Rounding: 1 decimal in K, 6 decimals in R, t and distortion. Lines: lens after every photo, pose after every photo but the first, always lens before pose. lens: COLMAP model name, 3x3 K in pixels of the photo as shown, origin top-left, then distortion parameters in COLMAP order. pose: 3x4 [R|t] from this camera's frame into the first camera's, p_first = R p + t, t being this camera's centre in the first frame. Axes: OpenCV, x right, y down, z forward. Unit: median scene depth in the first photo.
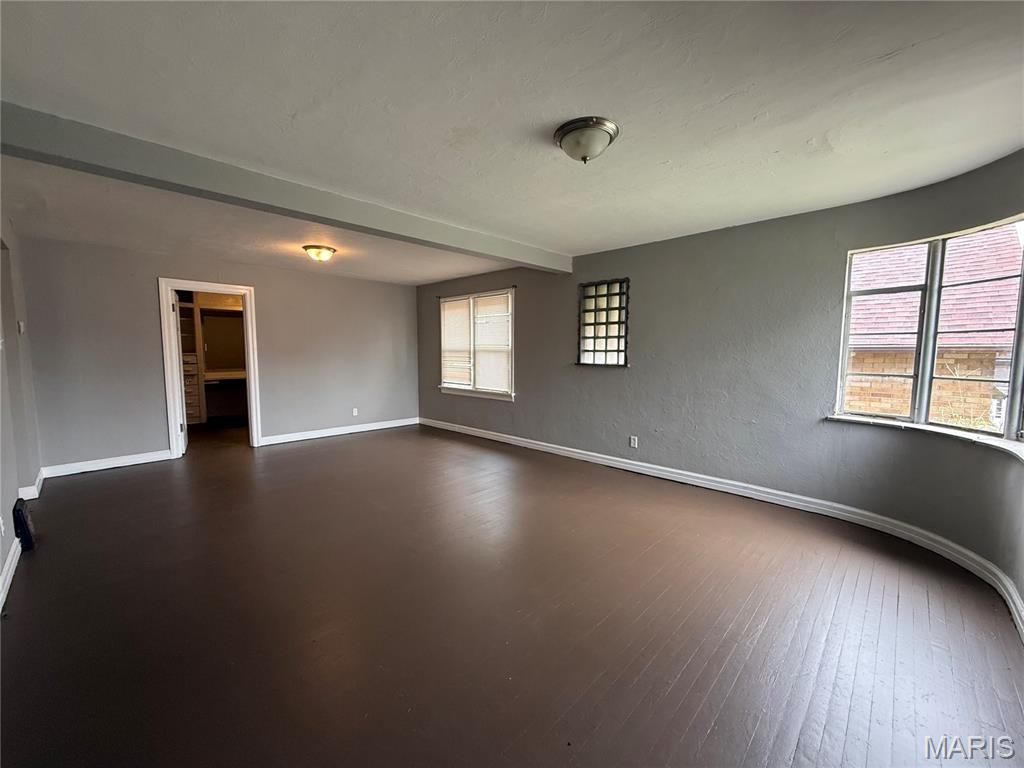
lens RADIAL K [[406.8, 0, 517.1], [0, 406.8, 390.7], [0, 0, 1]] dist [-0.003305, 0.000760]
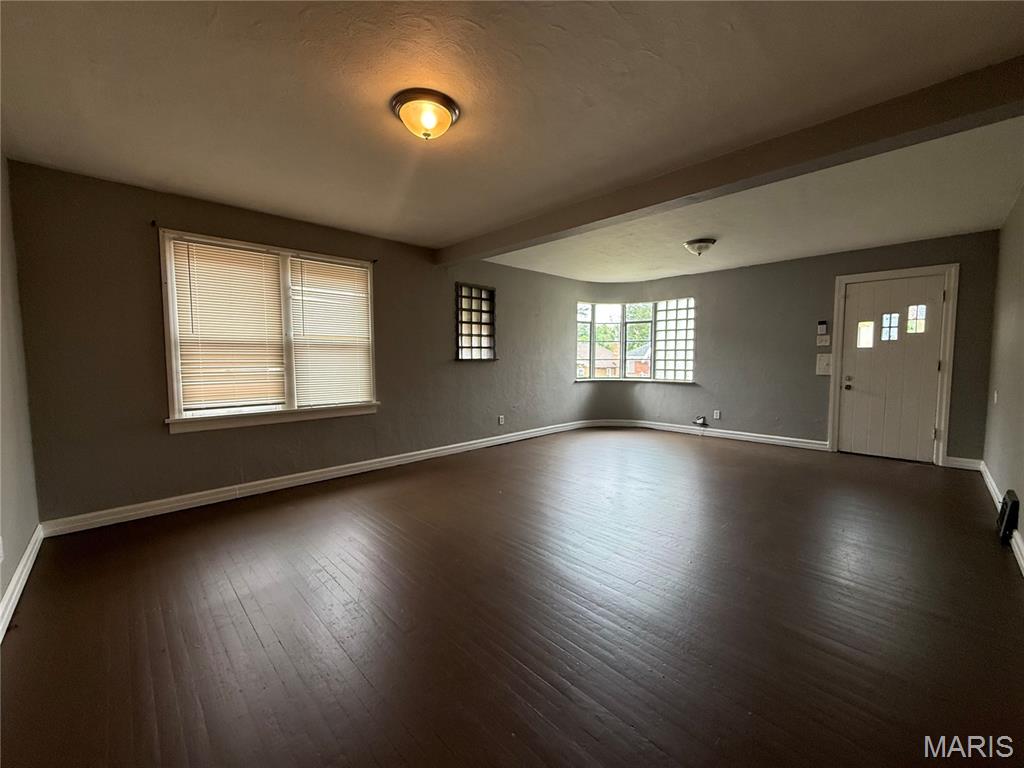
lens RADIAL K [[406.8, 0, 509.6], [0, 406.8, 378.3], [0, 0, 1]] dist [-0.003305, 0.000760]
pose [[0.036342, -0.078536, 0.996249, -0.885593], [0.078728, 0.994034, 0.075490, -0.087944], [-0.996234, 0.075689, 0.042309, 0.842167]]
